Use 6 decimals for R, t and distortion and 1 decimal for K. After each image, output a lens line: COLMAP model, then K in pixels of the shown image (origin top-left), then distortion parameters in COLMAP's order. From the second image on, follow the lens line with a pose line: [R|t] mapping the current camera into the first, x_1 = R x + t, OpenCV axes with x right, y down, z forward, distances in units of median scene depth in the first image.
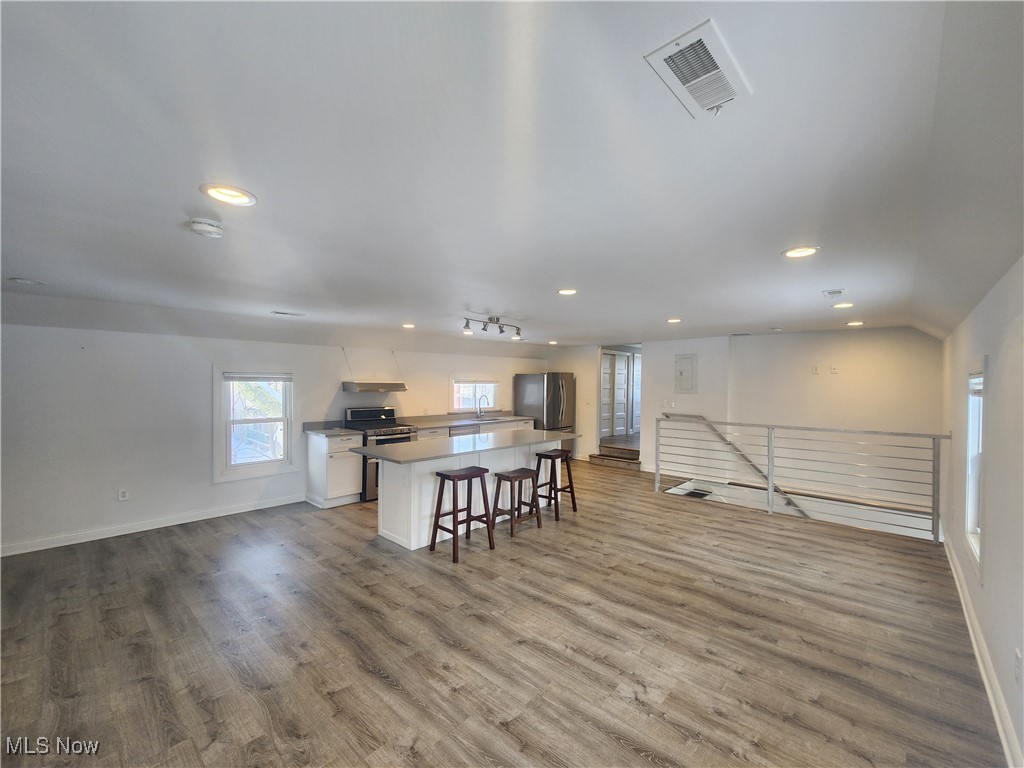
lens RADIAL K [[418.5, 0, 530.6], [0, 418.5, 386.1], [0, 0, 1]] dist [0.002281, 0.000461]
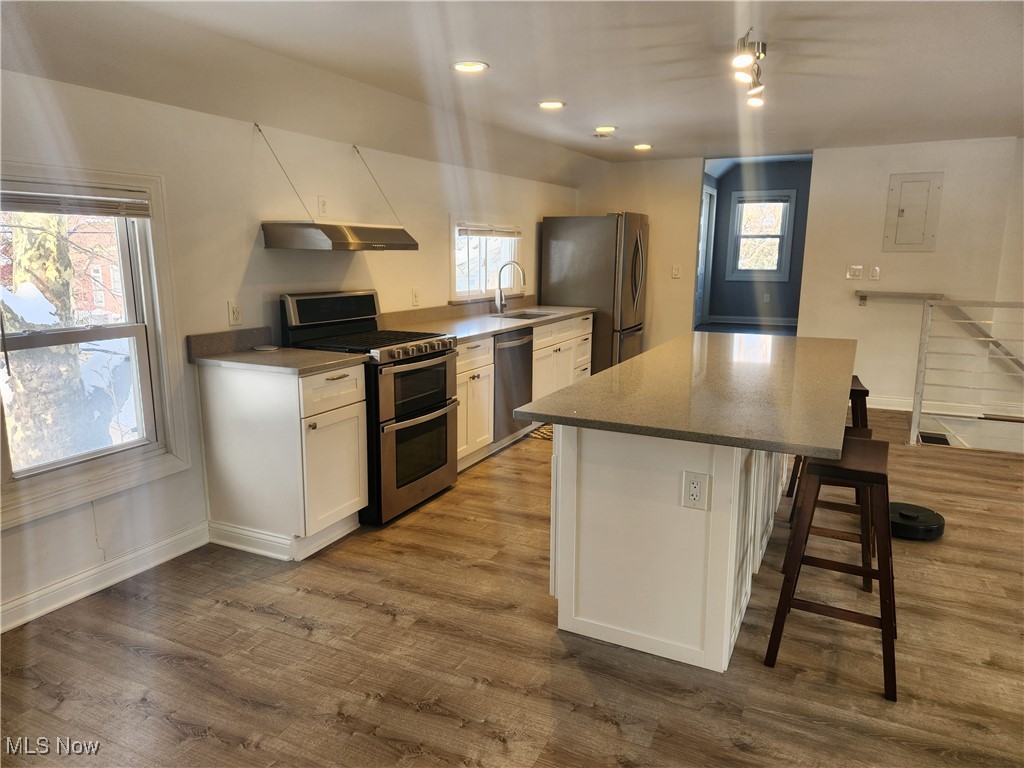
lens RADIAL K [[688.6, 0, 510.7], [0, 688.6, 377.4], [0, 0, 1]] dist [0.087723, -0.075653]
pose [[0.965856, -0.052099, 0.253788, -0.460024], [0.007056, 0.984499, 0.175250, 0.020852], [-0.258984, -0.167475, 0.951251, 0.382824]]
